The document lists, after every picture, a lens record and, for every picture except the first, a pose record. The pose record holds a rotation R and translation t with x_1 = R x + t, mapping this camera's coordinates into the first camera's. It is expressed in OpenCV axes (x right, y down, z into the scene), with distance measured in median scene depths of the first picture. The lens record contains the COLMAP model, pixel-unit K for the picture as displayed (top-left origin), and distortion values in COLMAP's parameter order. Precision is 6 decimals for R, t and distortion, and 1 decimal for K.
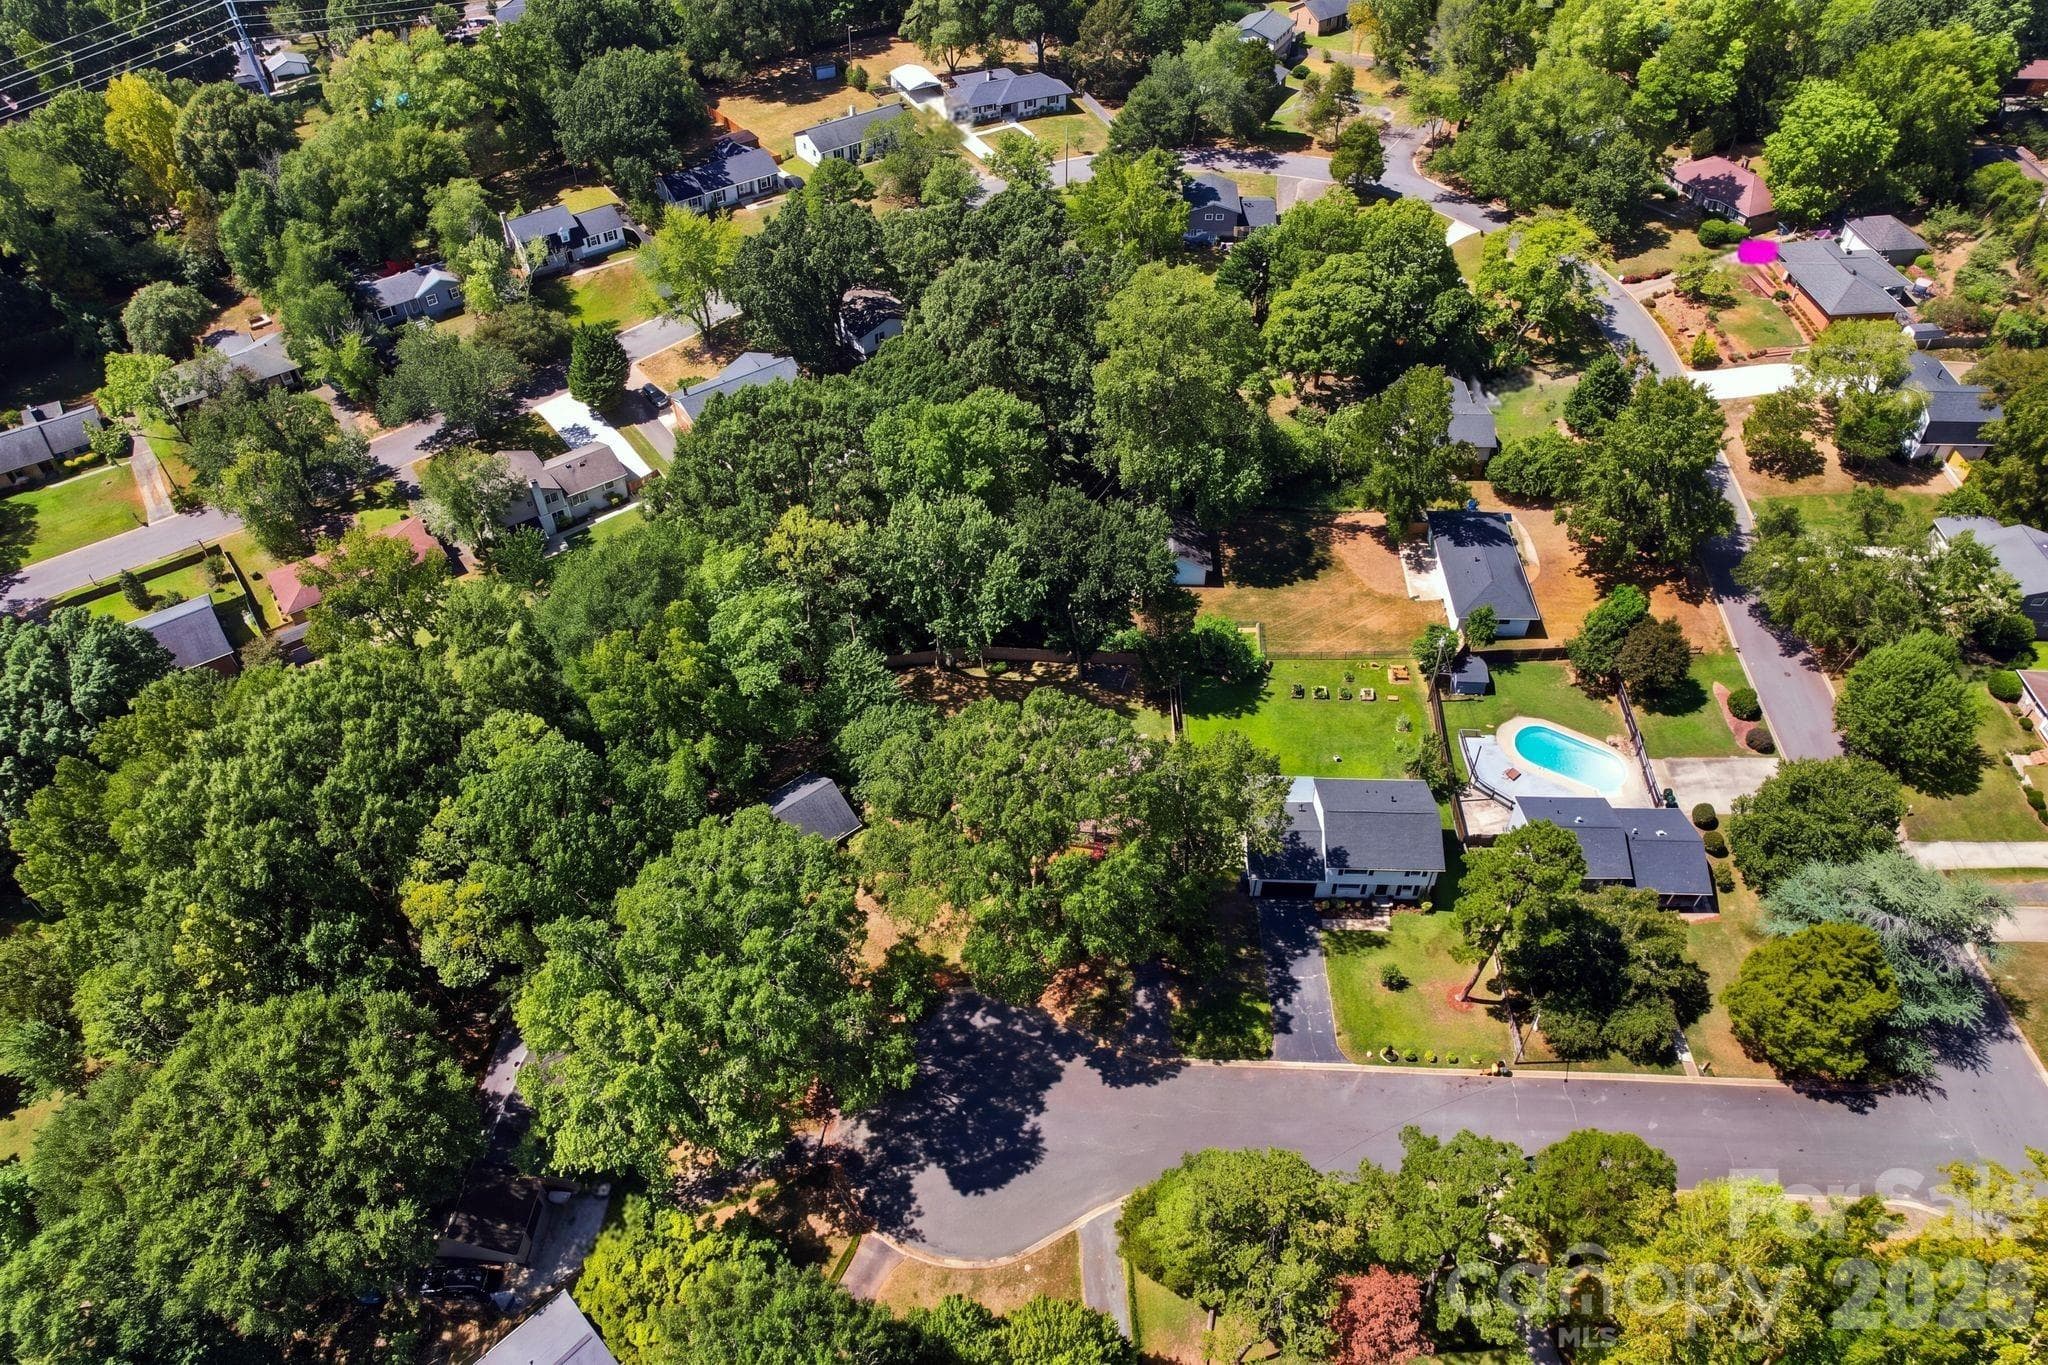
lens RADIAL K [[1325.6, 0, 1032.7], [0, 1325.6, 678.6], [0, 0, 1]] dist [-0.046220, 0.048668]
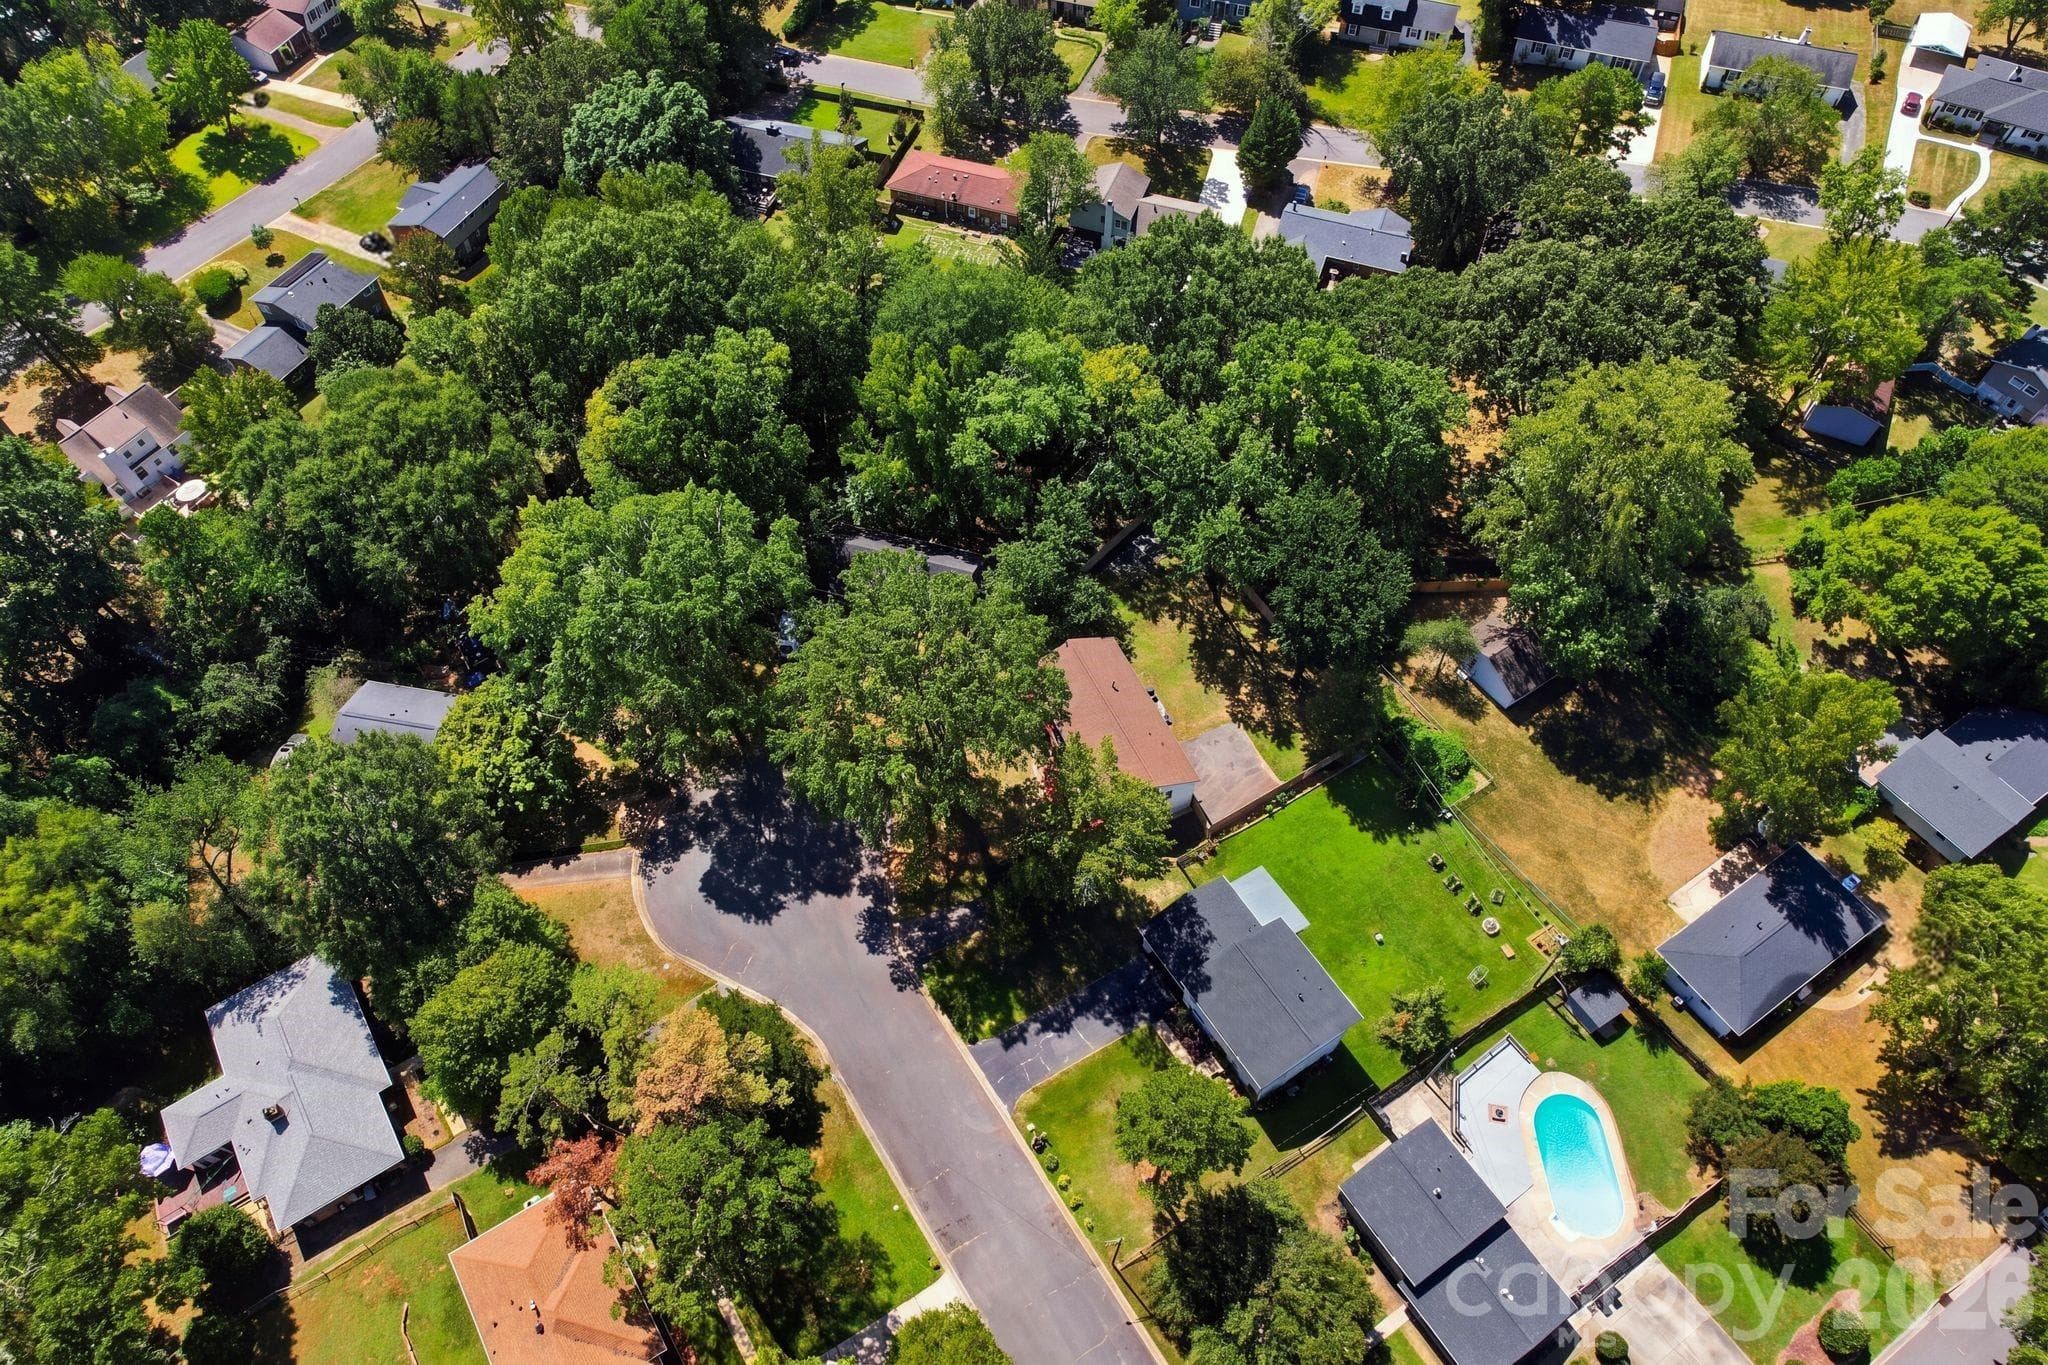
lens RADIAL K [[1325.6, 0, 1032.7], [0, 1325.6, 678.6], [0, 0, 1]] dist [-0.046220, 0.048668]
pose [[0.573833, 0.676679, -0.461325, 0.397612], [-0.588058, 0.732501, 0.342972, -0.236050], [0.570003, 0.074477, 0.818260, 0.157922]]
